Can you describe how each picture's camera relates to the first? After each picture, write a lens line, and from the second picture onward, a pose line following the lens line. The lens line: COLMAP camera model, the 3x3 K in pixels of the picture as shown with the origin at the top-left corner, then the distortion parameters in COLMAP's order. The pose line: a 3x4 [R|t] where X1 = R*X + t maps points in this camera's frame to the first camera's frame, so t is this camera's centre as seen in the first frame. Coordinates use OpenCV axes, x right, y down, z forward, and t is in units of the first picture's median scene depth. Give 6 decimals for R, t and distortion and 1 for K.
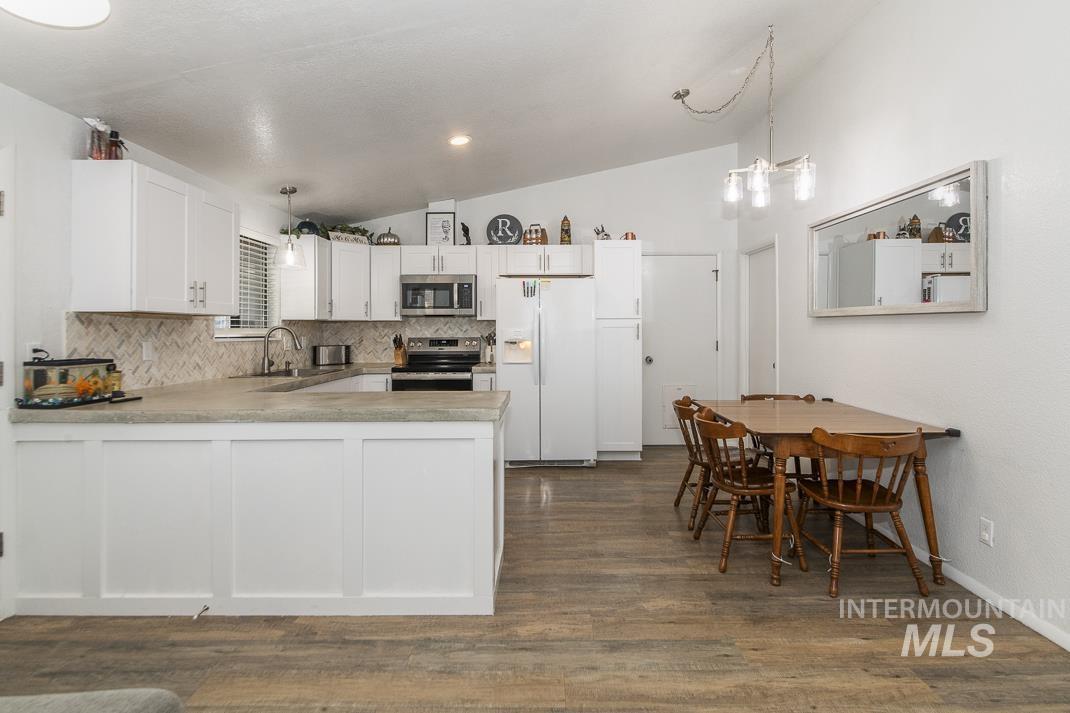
lens RADIAL K [[525.0, 0, 531.7], [0, 525.0, 351.5], [0, 0, 1]] dist [0.028987, -0.024714]
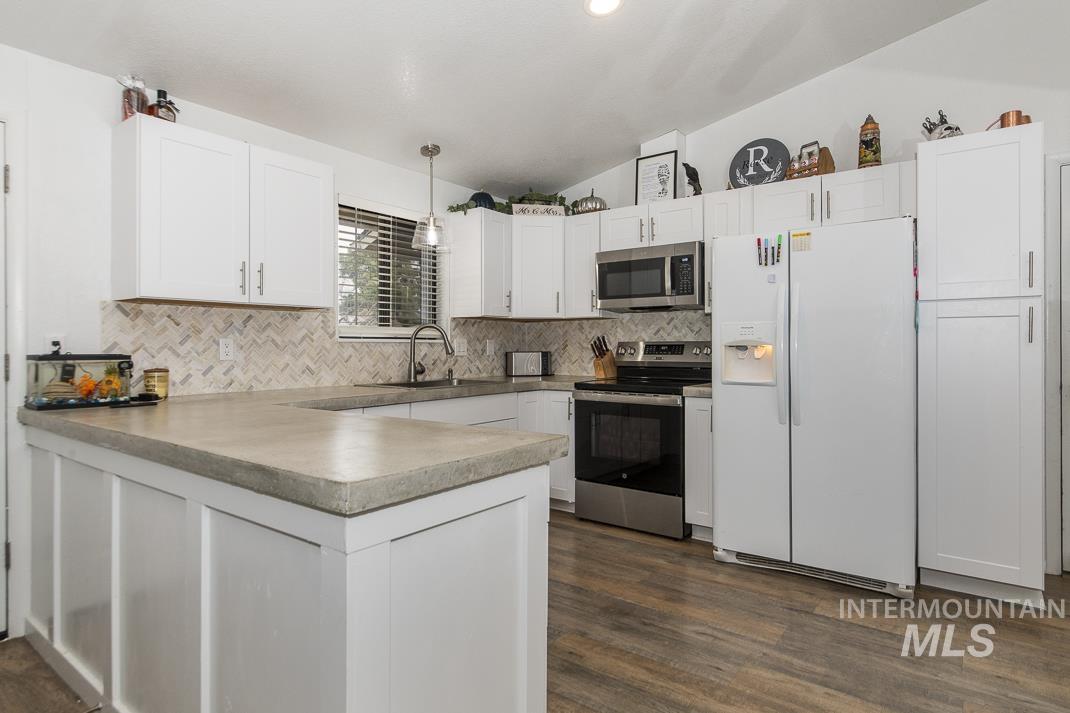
lens RADIAL K [[580.6, 0, 535.0], [0, 580.6, 356.5], [0, 0, 1]] dist [0.007152, 0.002617]
pose [[0.811250, 0.014593, -0.584517, 0.144949], [-0.025632, 0.999615, -0.010617, 0.005128], [0.584137, 0.023595, 0.811312, 0.331477]]
